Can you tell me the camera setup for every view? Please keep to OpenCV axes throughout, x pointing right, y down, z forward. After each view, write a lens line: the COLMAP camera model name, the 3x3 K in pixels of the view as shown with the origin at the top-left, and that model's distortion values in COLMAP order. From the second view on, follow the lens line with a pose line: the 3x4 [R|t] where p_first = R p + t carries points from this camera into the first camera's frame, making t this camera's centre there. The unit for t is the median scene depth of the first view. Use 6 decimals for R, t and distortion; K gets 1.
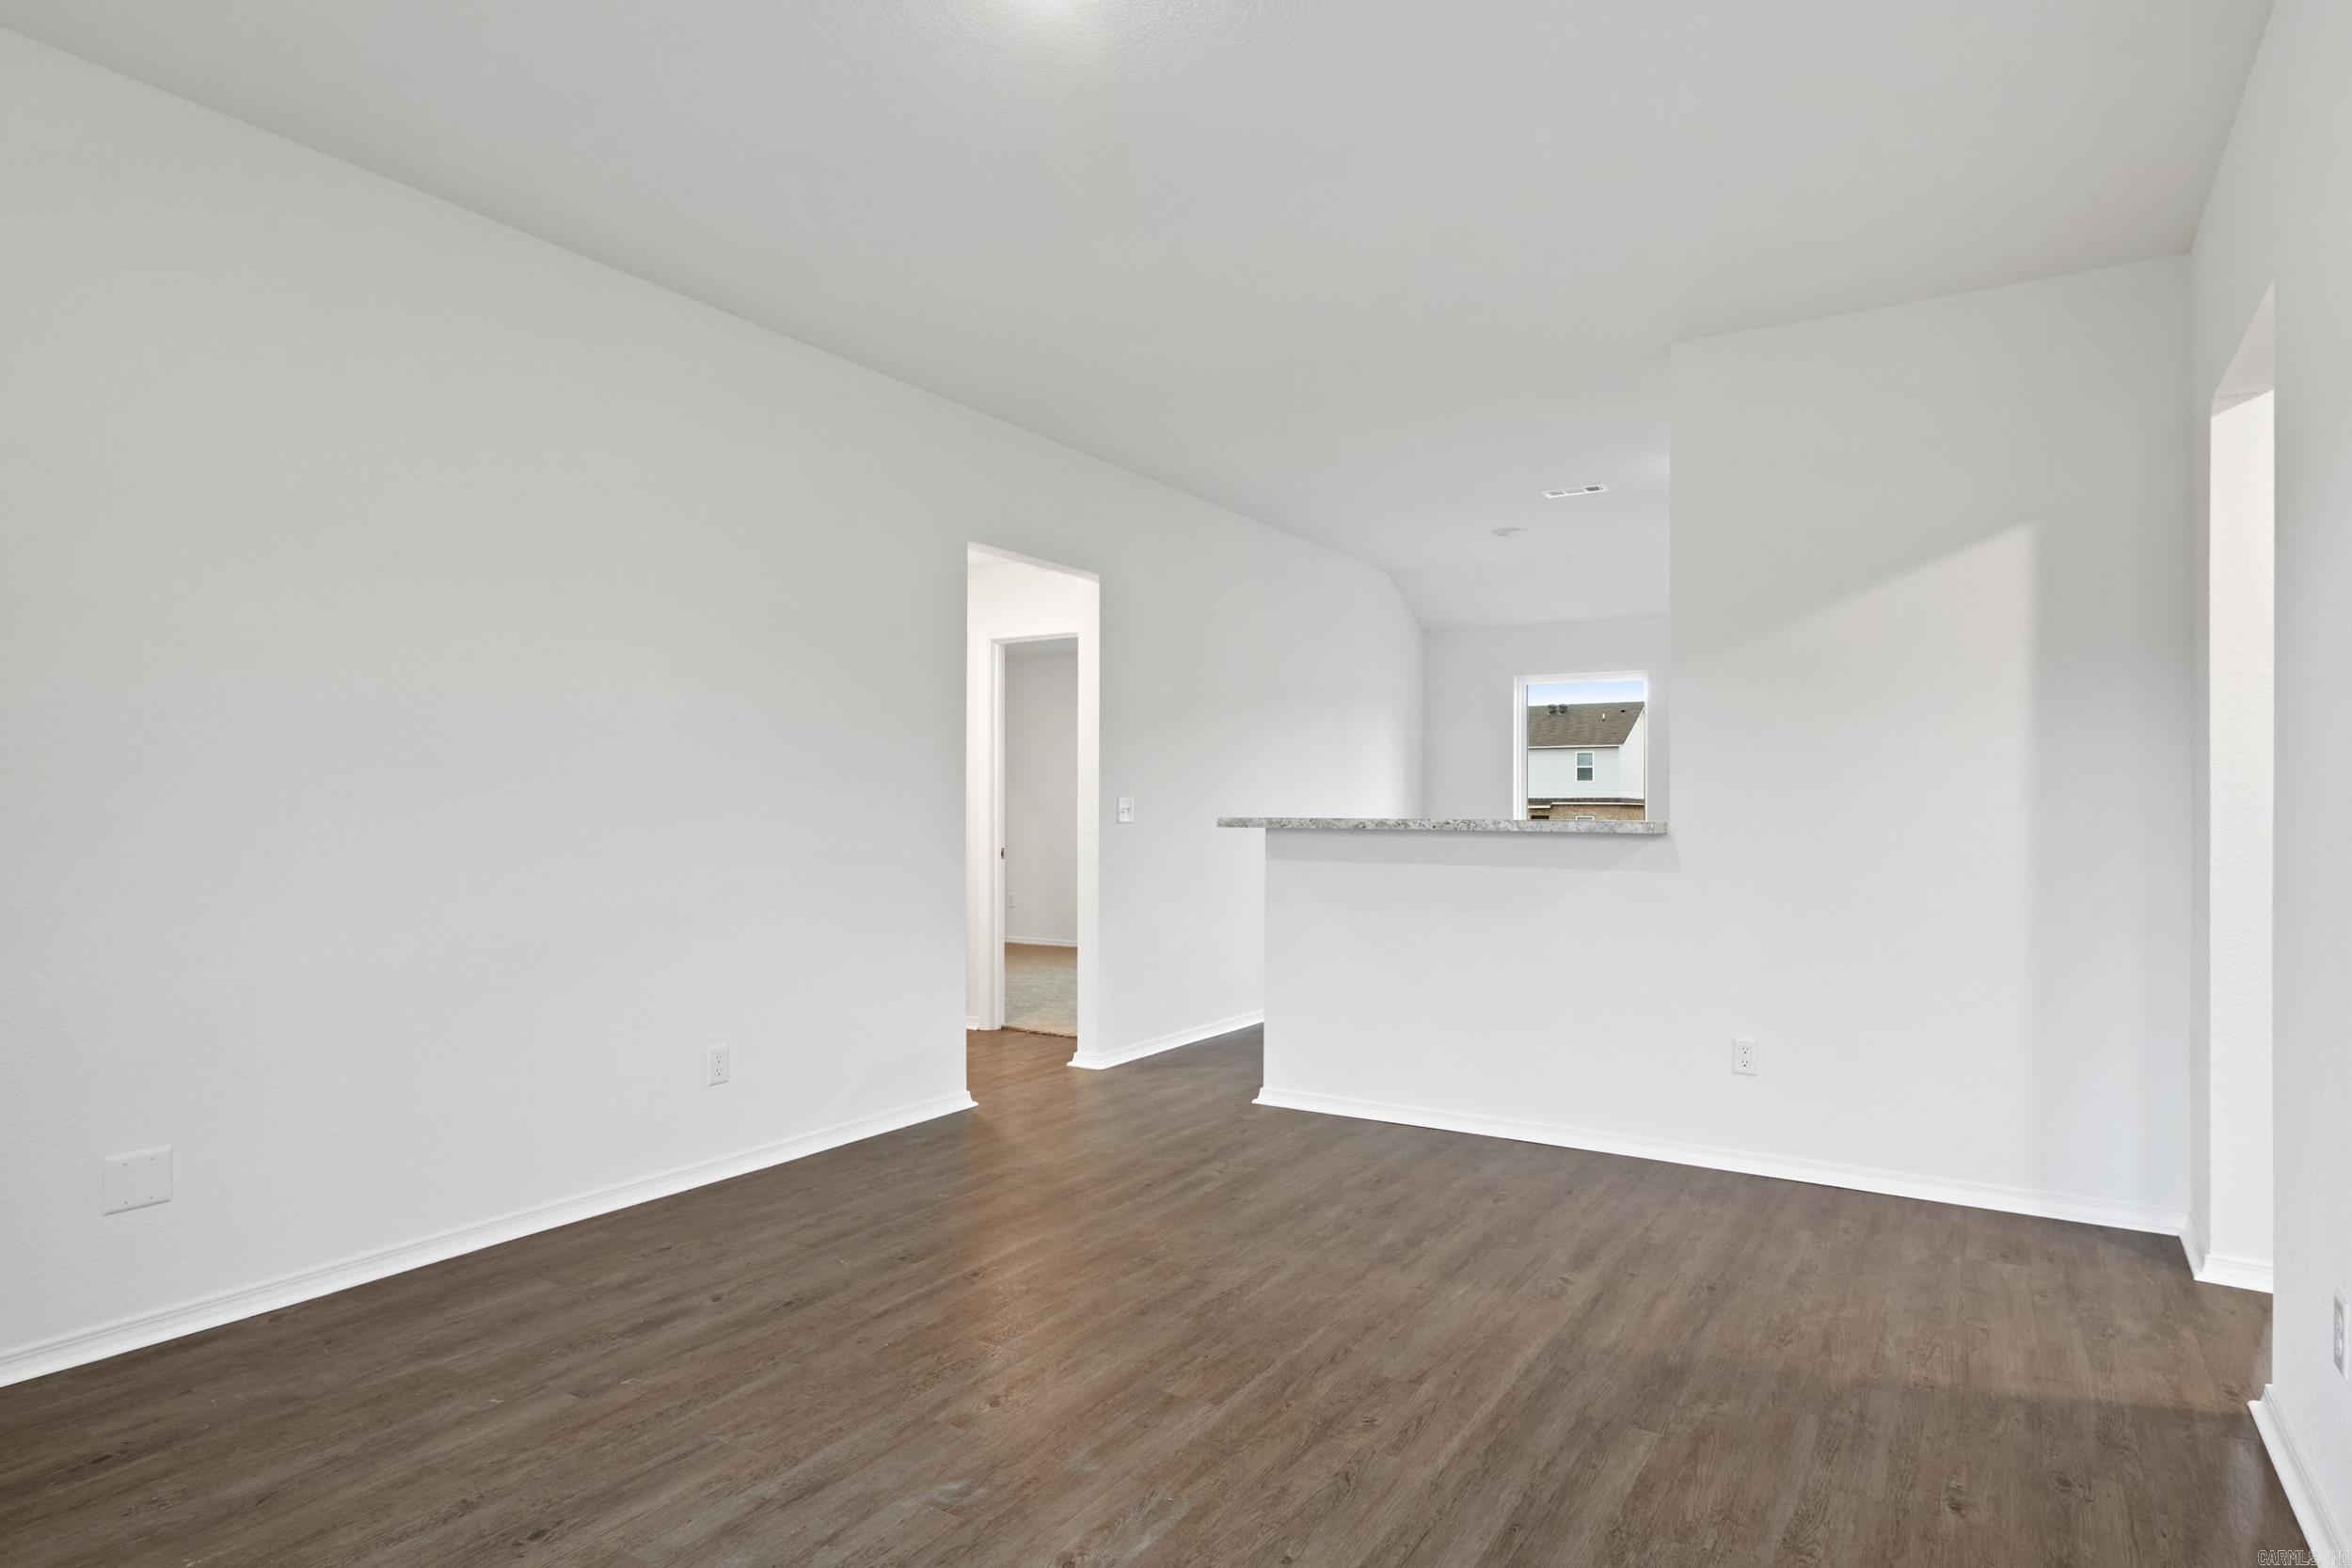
lens RADIAL K [[1307.9, 0, 1192.0], [0, 1307.9, 788.1], [0, 0, 1]] dist [0.017646, -0.008853]
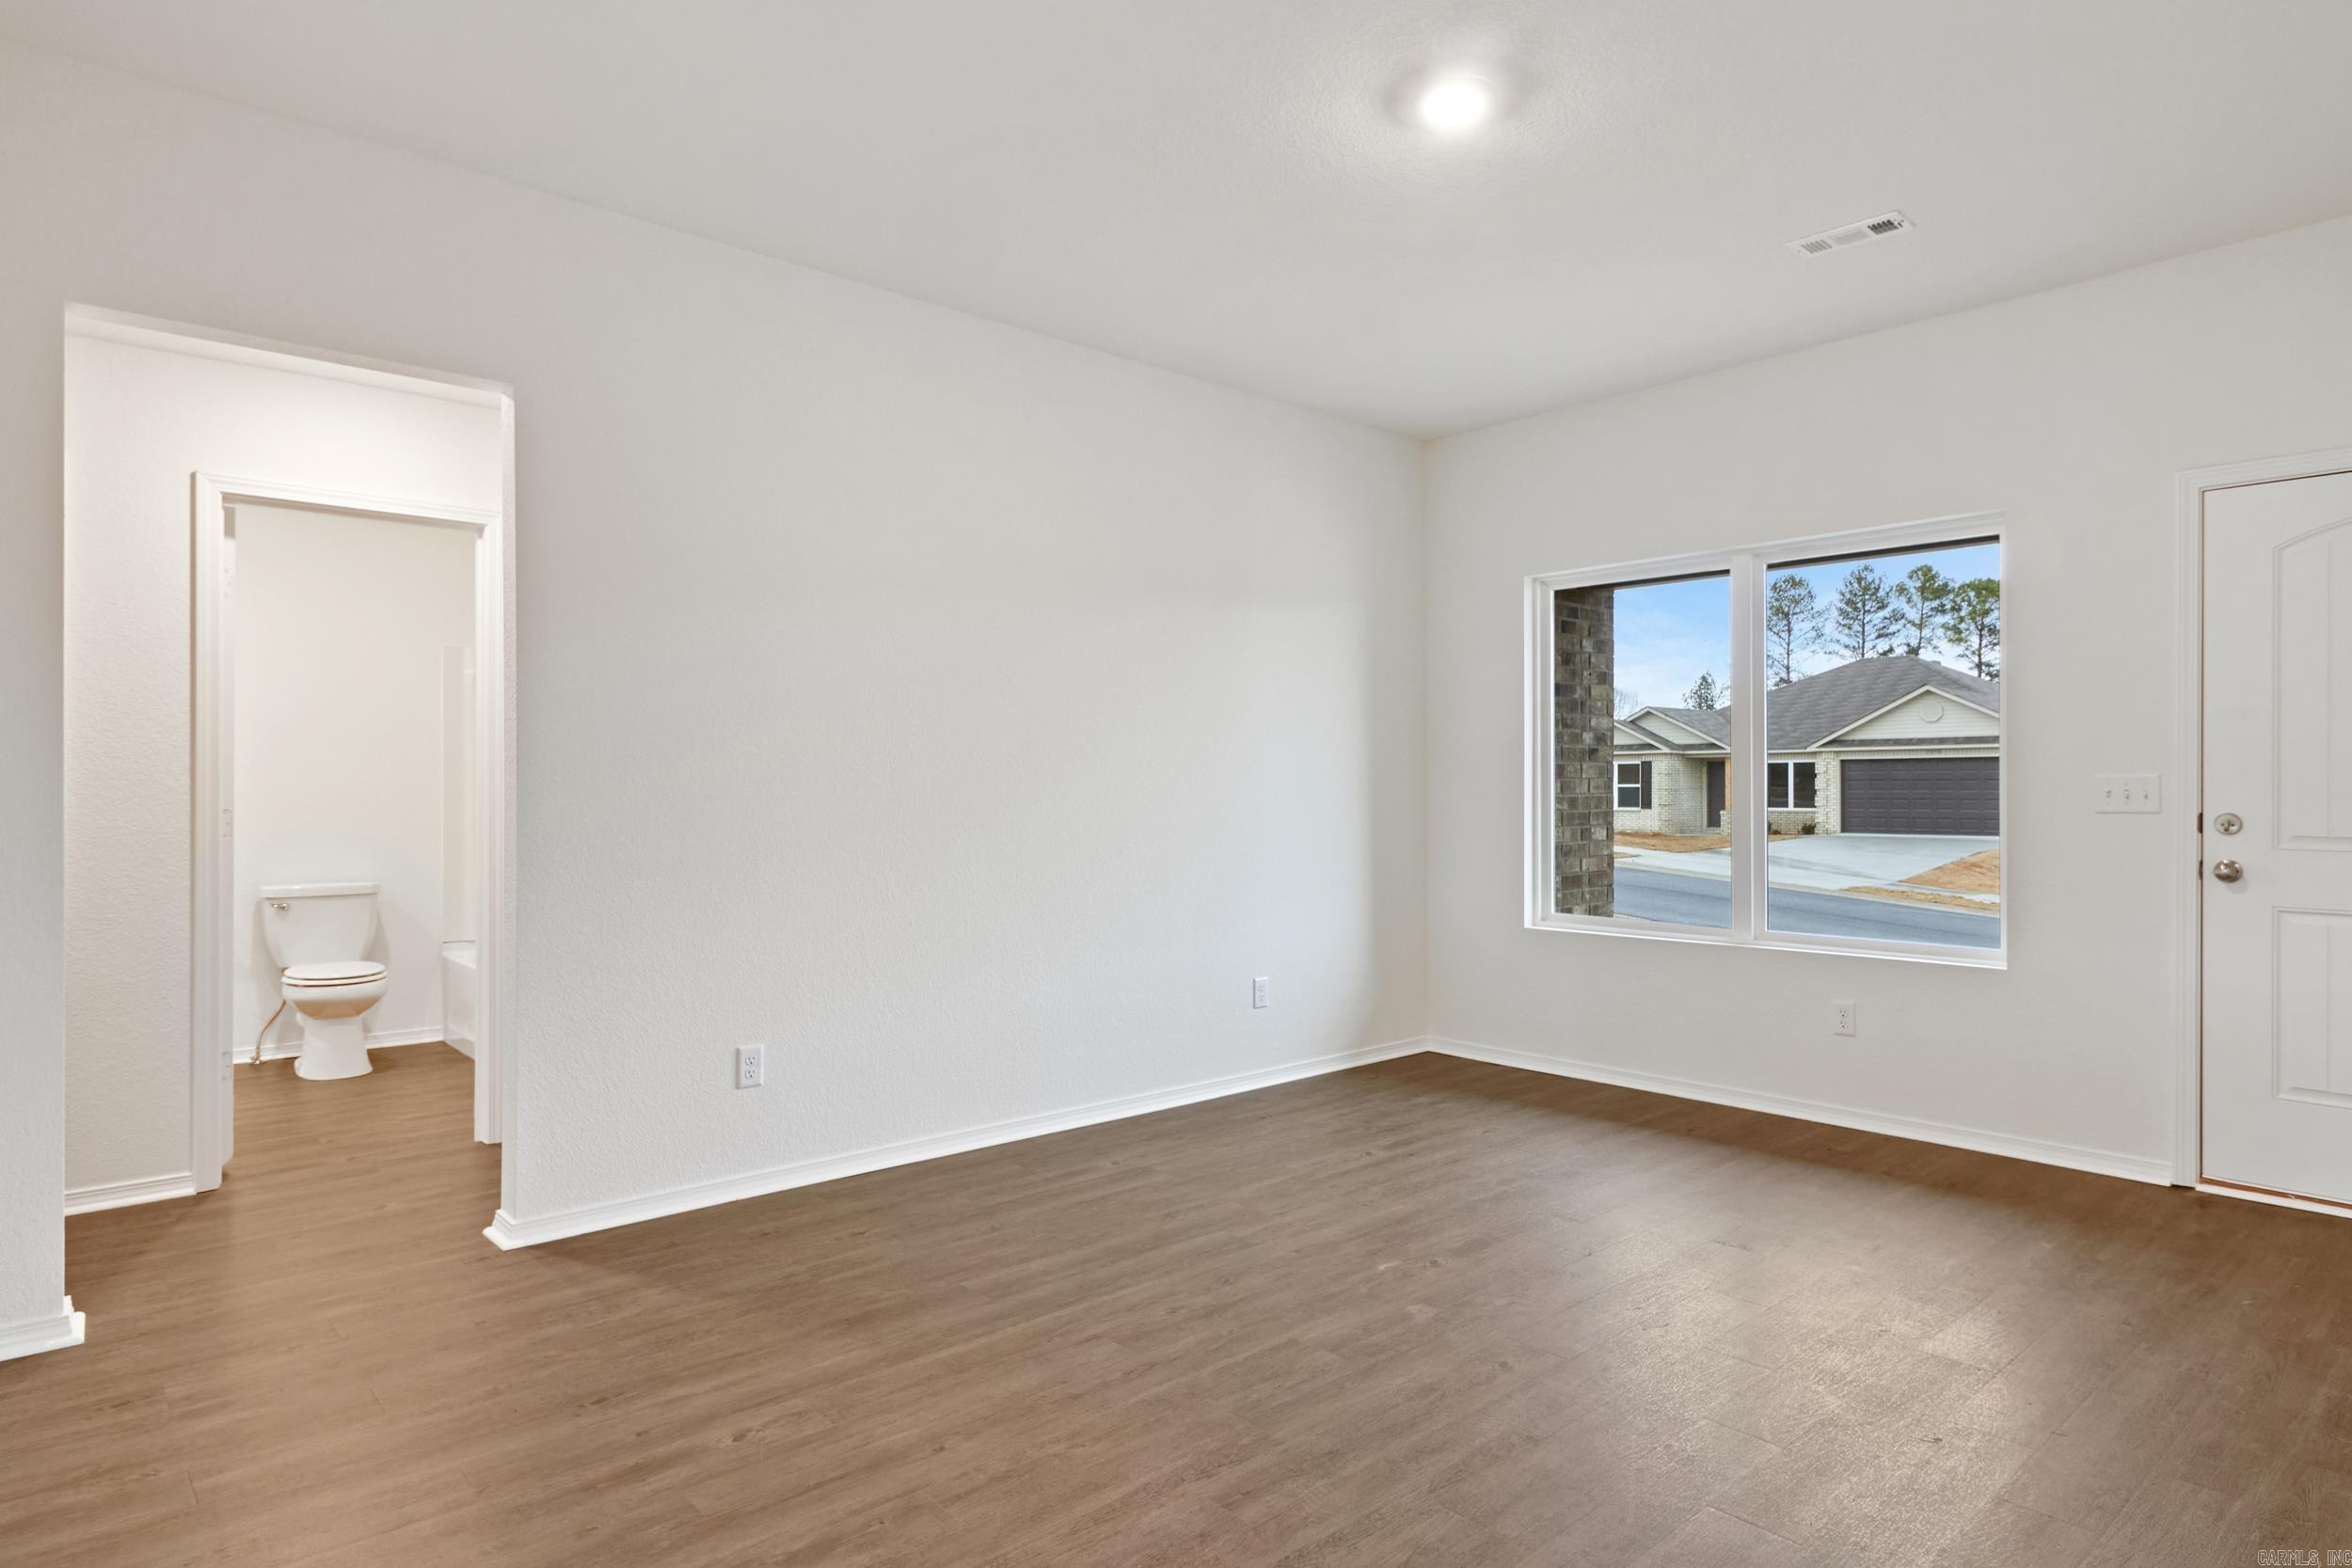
lens RADIAL K [[1307.9, 0, 1167.4], [0, 1307.9, 779.7], [0, 0, 1]] dist [0.017646, -0.008853]
pose [[-0.955800, 0.002350, 0.294008, -0.169980], [-0.004761, 0.999713, -0.023469, 0.028392], [-0.293979, -0.023831, -0.955515, 1.757978]]
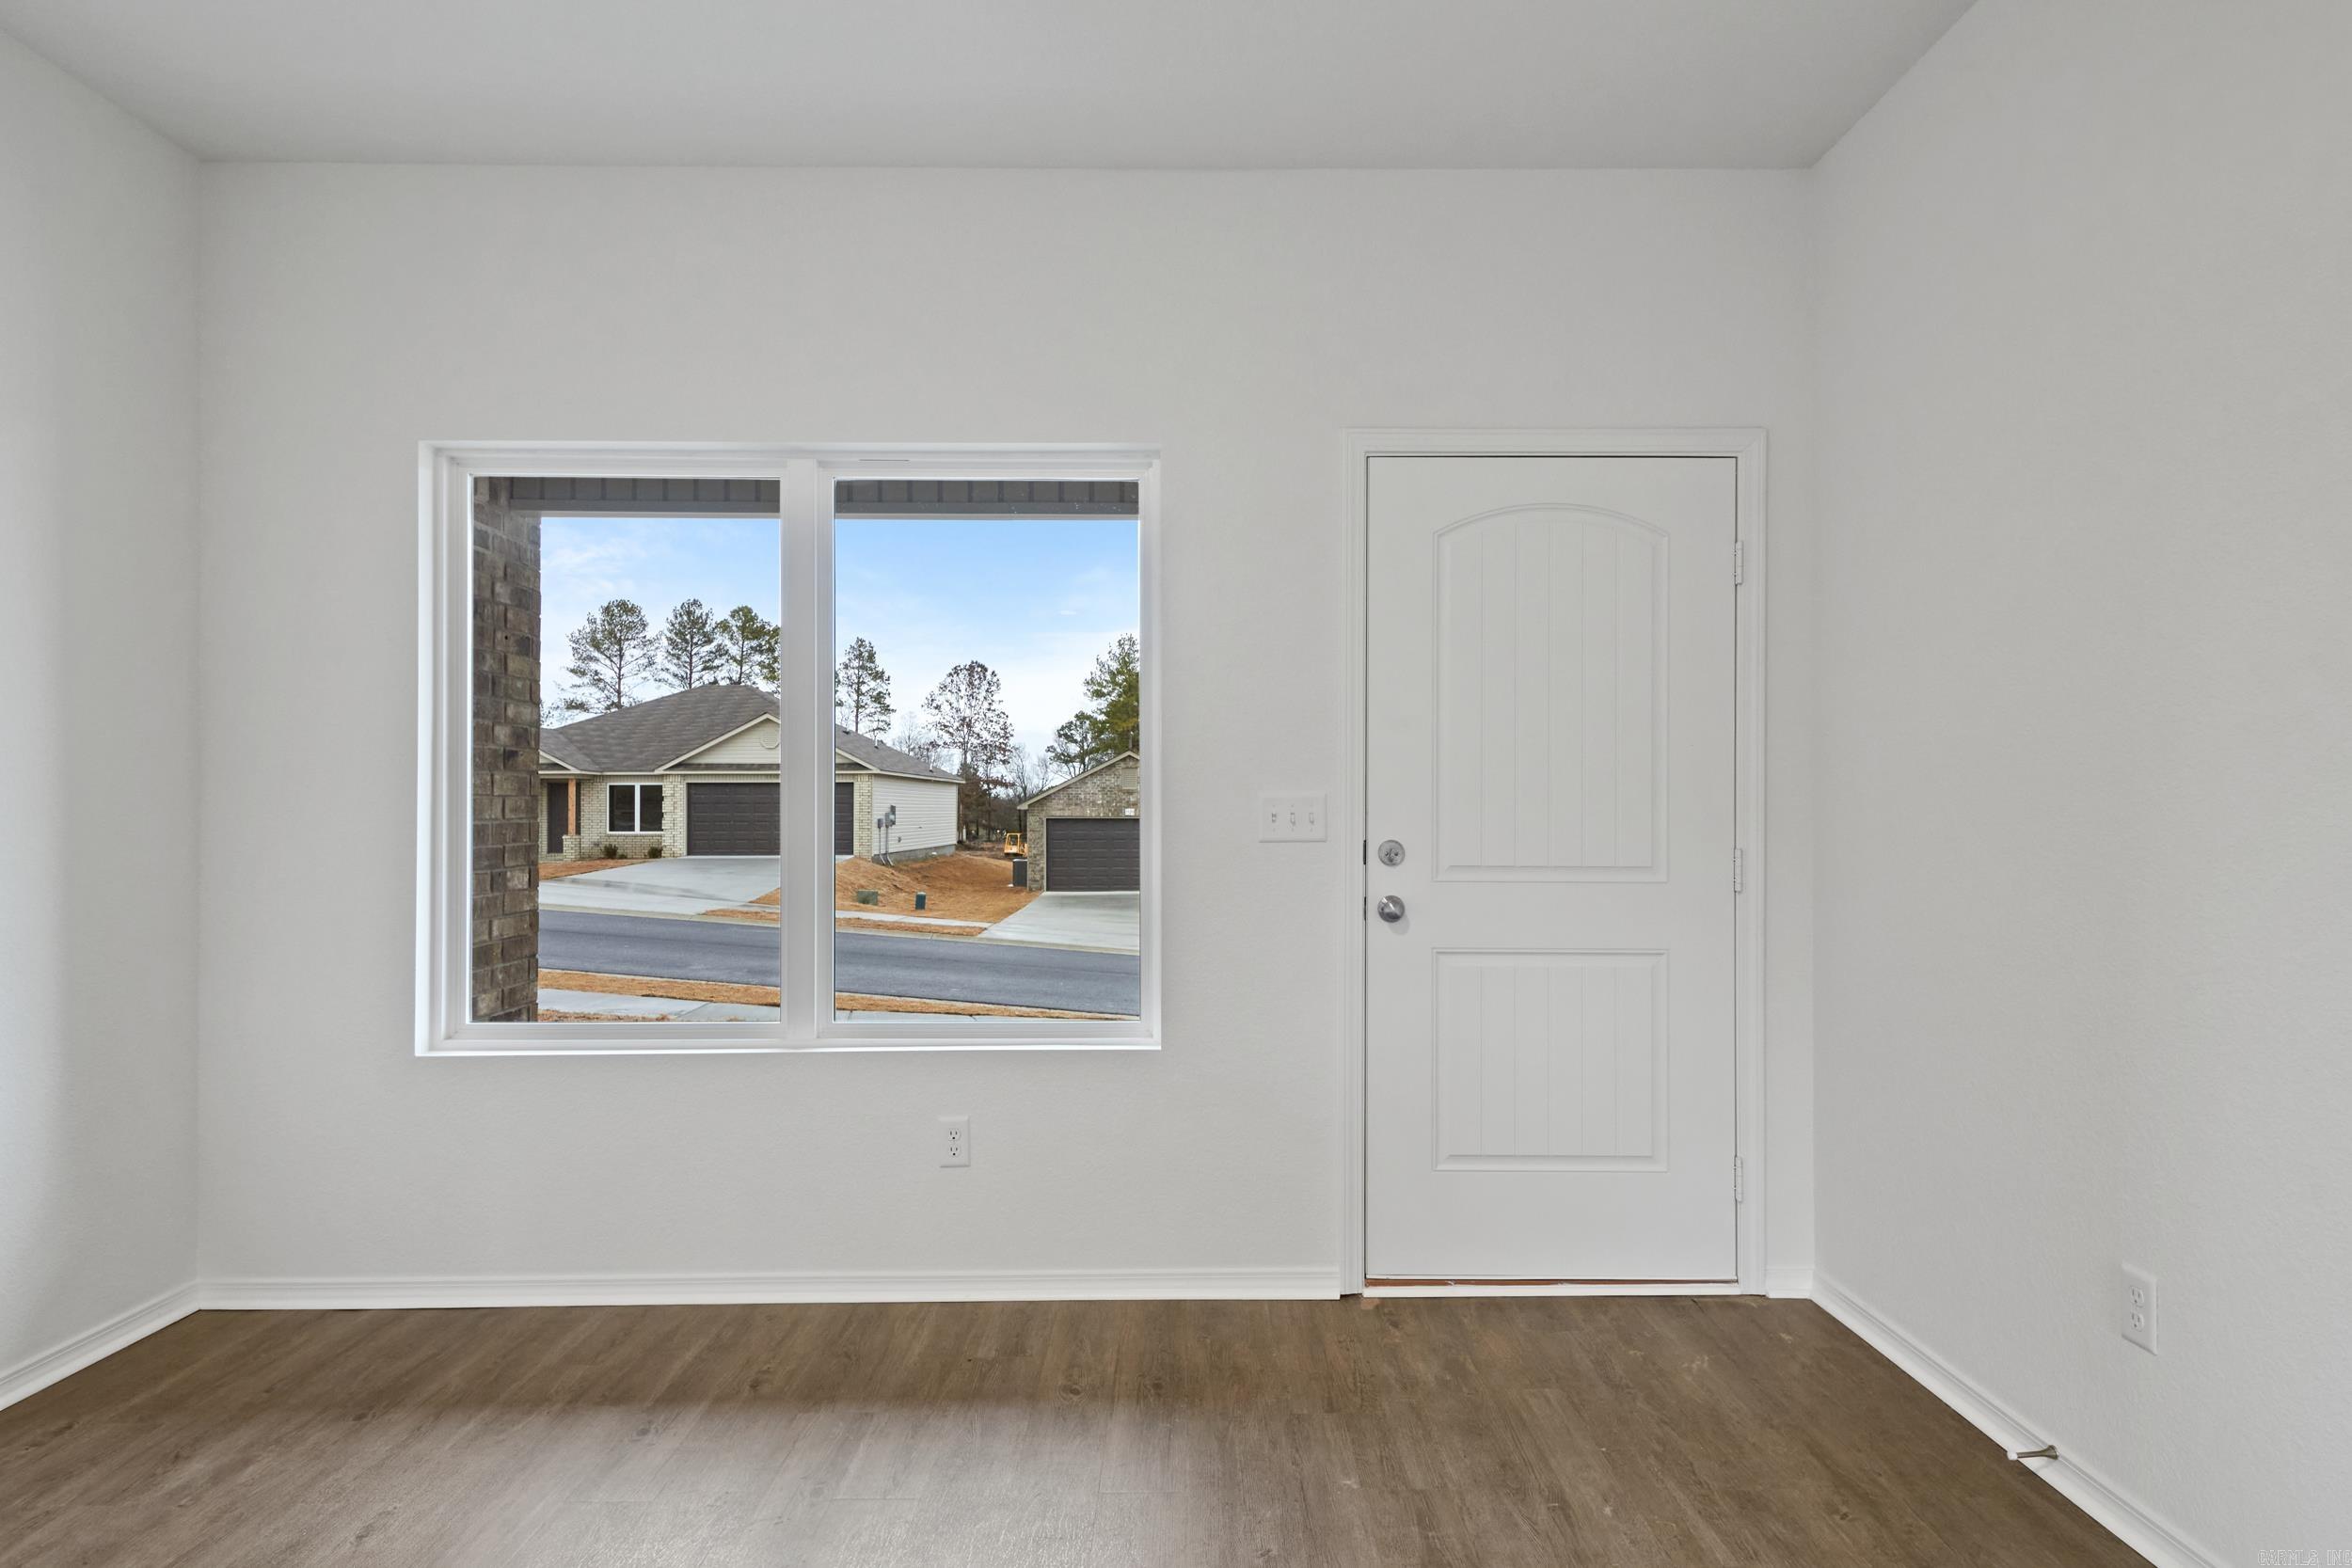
lens RADIAL K [[1307.9, 0, 1211.7], [0, 1307.9, 793.8], [0, 0, 1]] dist [0.017646, -0.008853]
pose [[-0.843005, -0.006468, -0.537866, -0.077820], [0.010191, 0.999556, -0.027993, 0.017072], [0.537809, -0.029079, -0.842565, 1.076441]]
